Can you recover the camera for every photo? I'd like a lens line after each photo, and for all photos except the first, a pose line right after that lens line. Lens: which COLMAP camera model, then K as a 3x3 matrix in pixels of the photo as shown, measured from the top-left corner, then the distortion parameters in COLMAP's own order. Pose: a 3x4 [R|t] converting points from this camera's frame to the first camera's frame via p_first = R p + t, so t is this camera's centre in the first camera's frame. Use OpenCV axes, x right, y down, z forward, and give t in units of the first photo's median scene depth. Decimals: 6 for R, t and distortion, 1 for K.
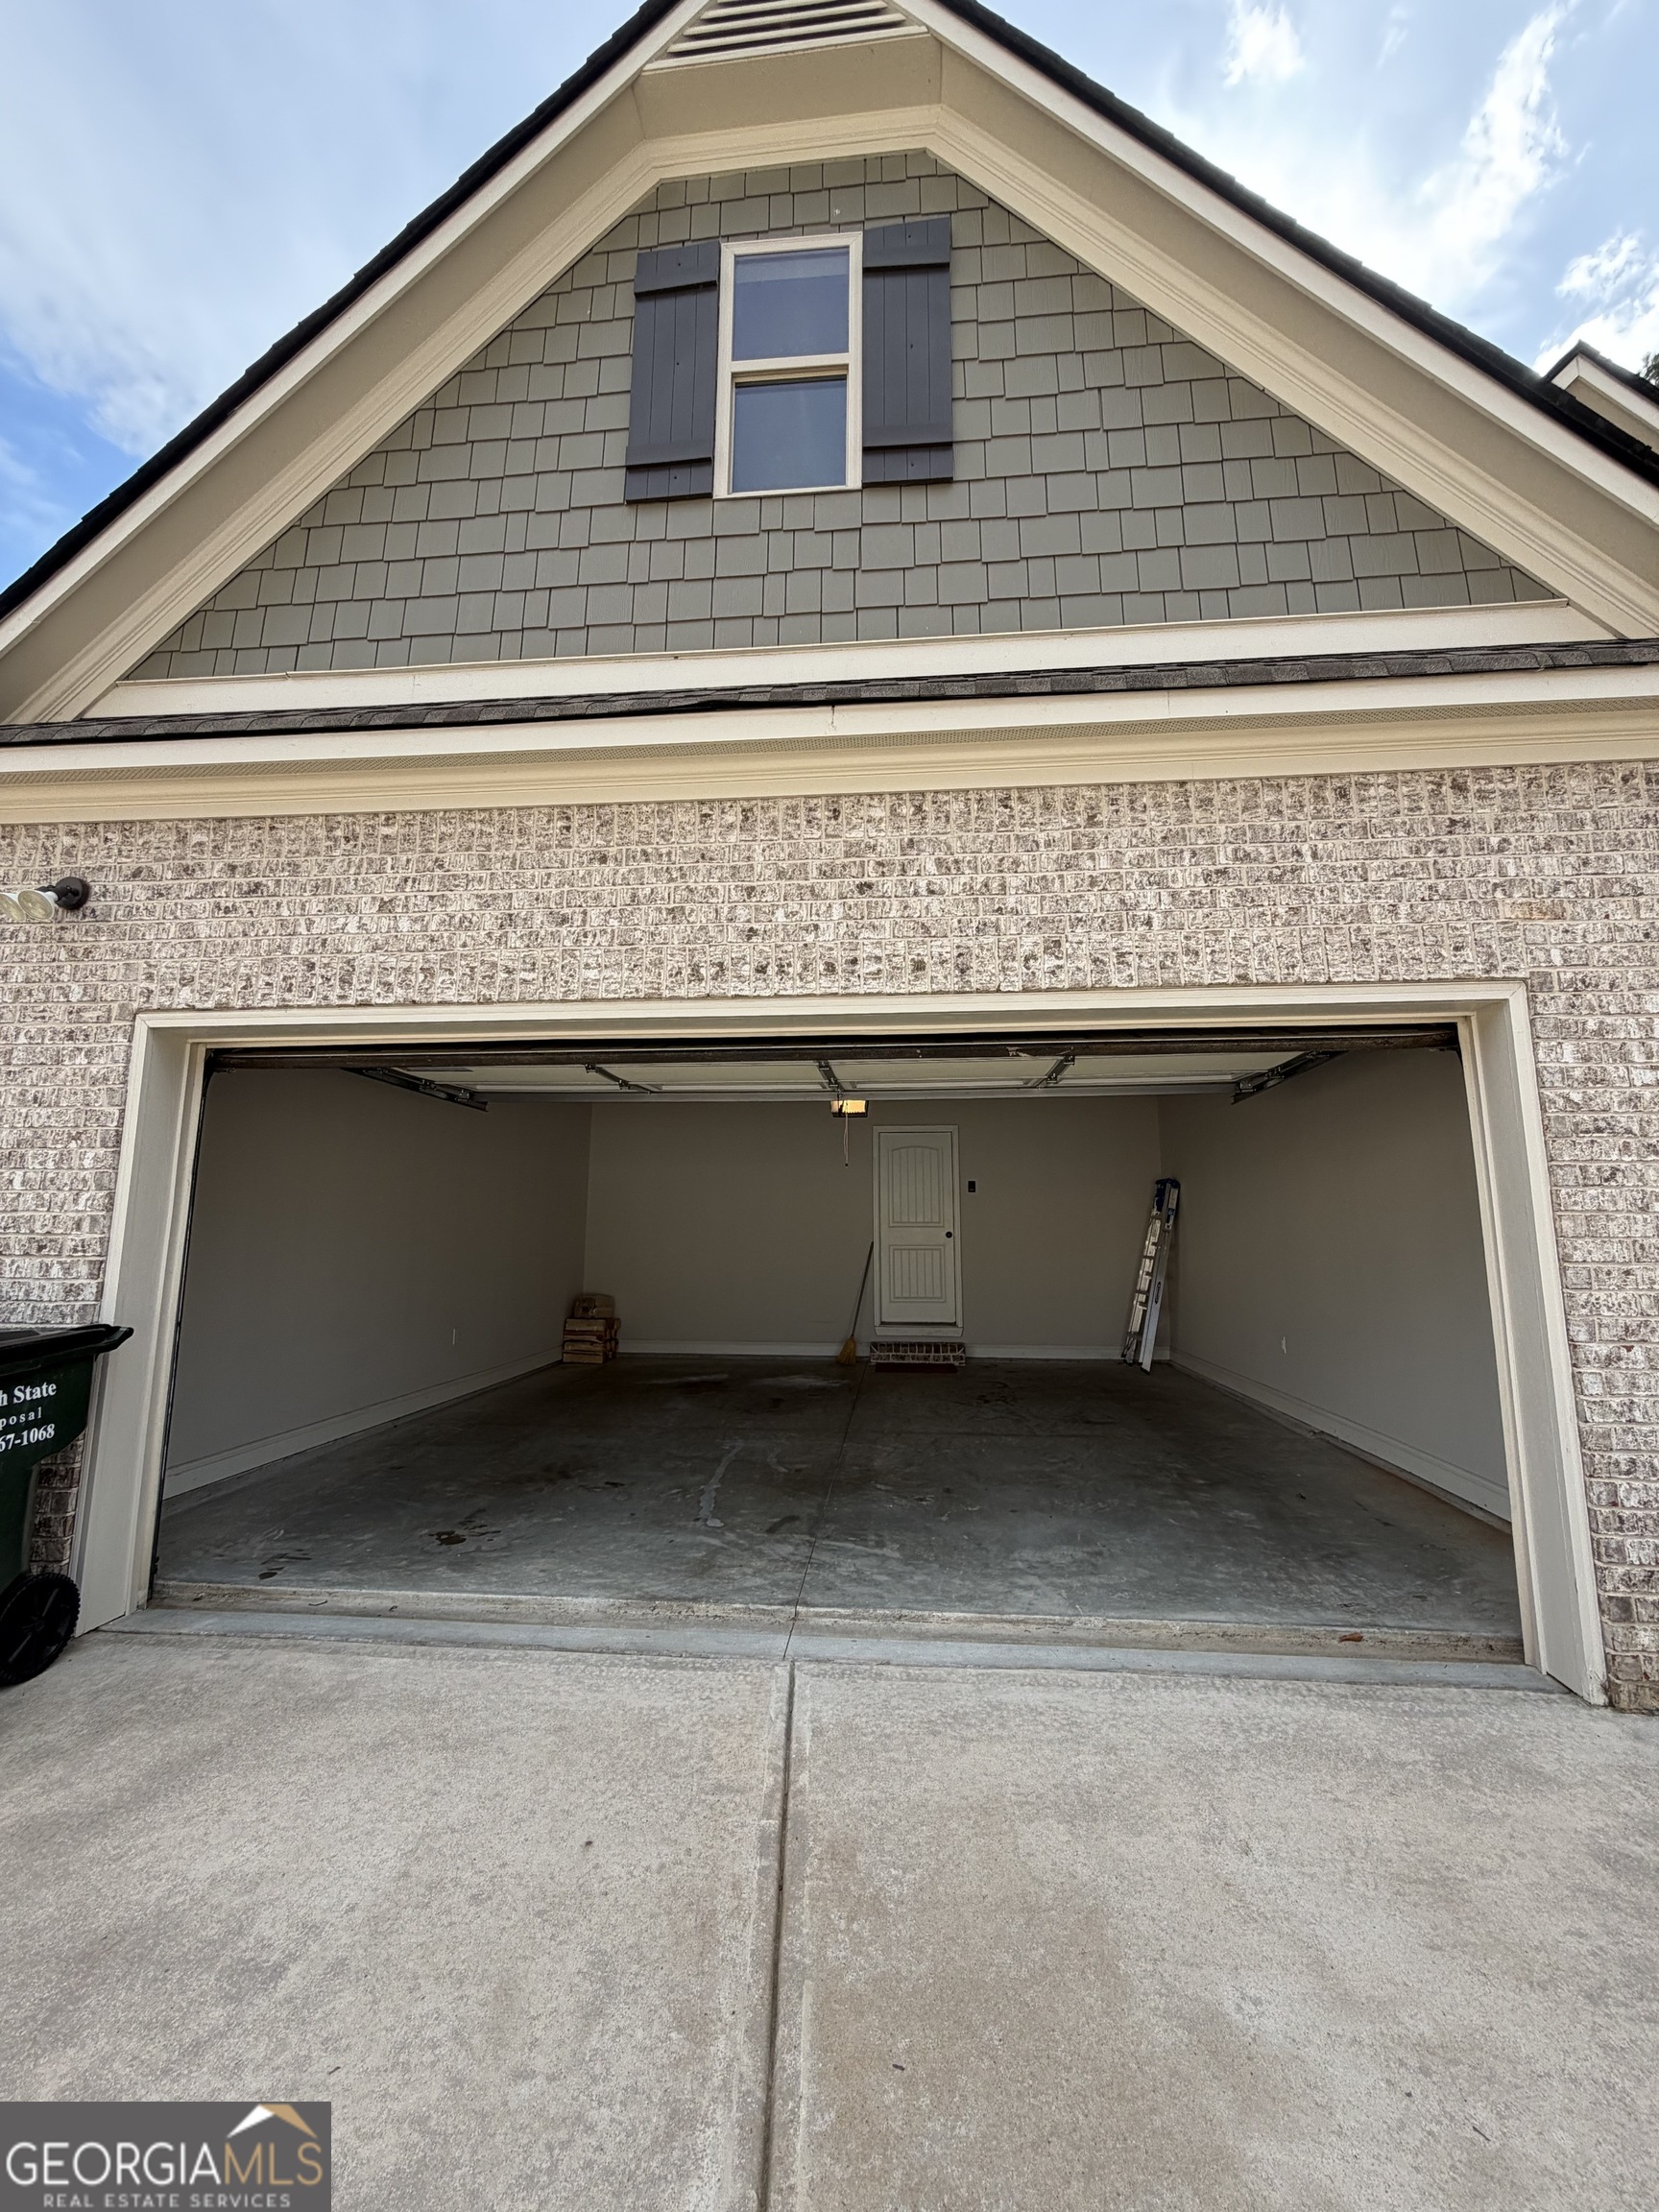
lens RADIAL K [[834.6, 0, 829.5], [0, 834.6, 1106.0], [0, 0, 1]] dist [-0.007895, -0.000067]
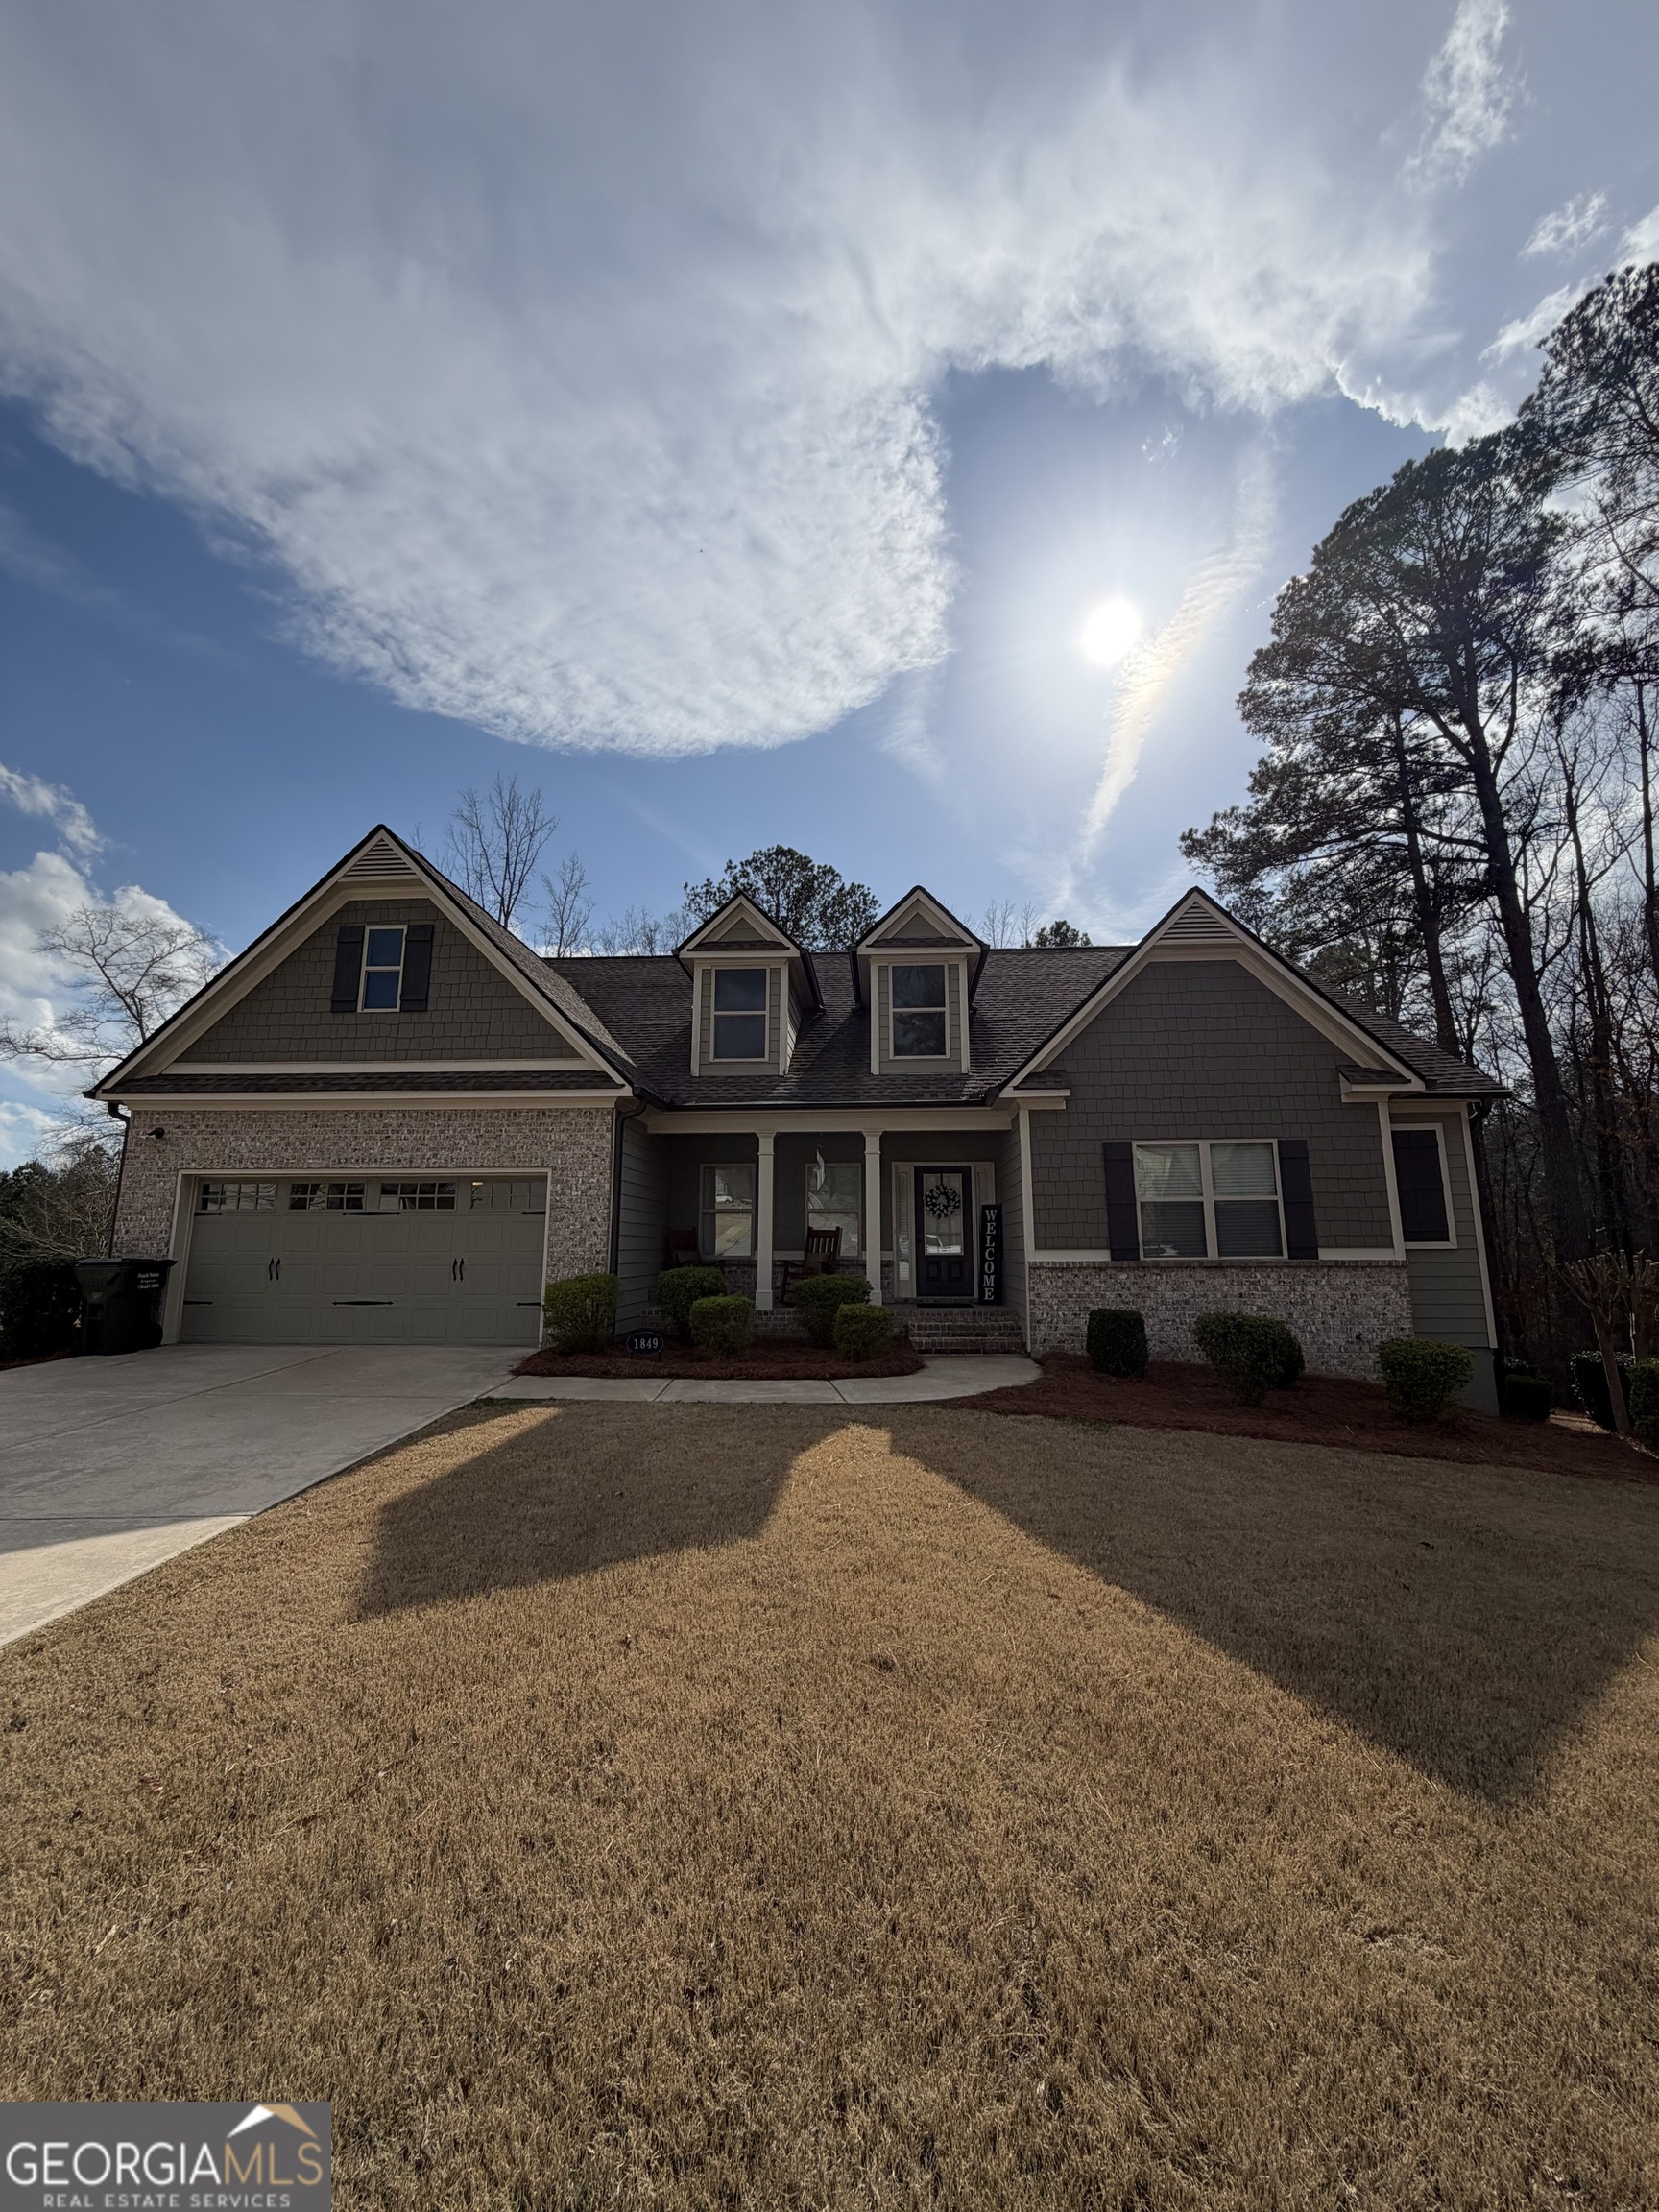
lens RADIAL K [[876.1, 0, 829.5], [0, 876.1, 1106.0], [0, 0, 1]] dist [-0.015098, -0.000475]
pose [[0.999464, 0.004095, 0.032483, 1.772375], [-0.003148, 0.999570, -0.029155, -0.286079], [-0.032588, 0.029037, 0.999047, -2.738306]]
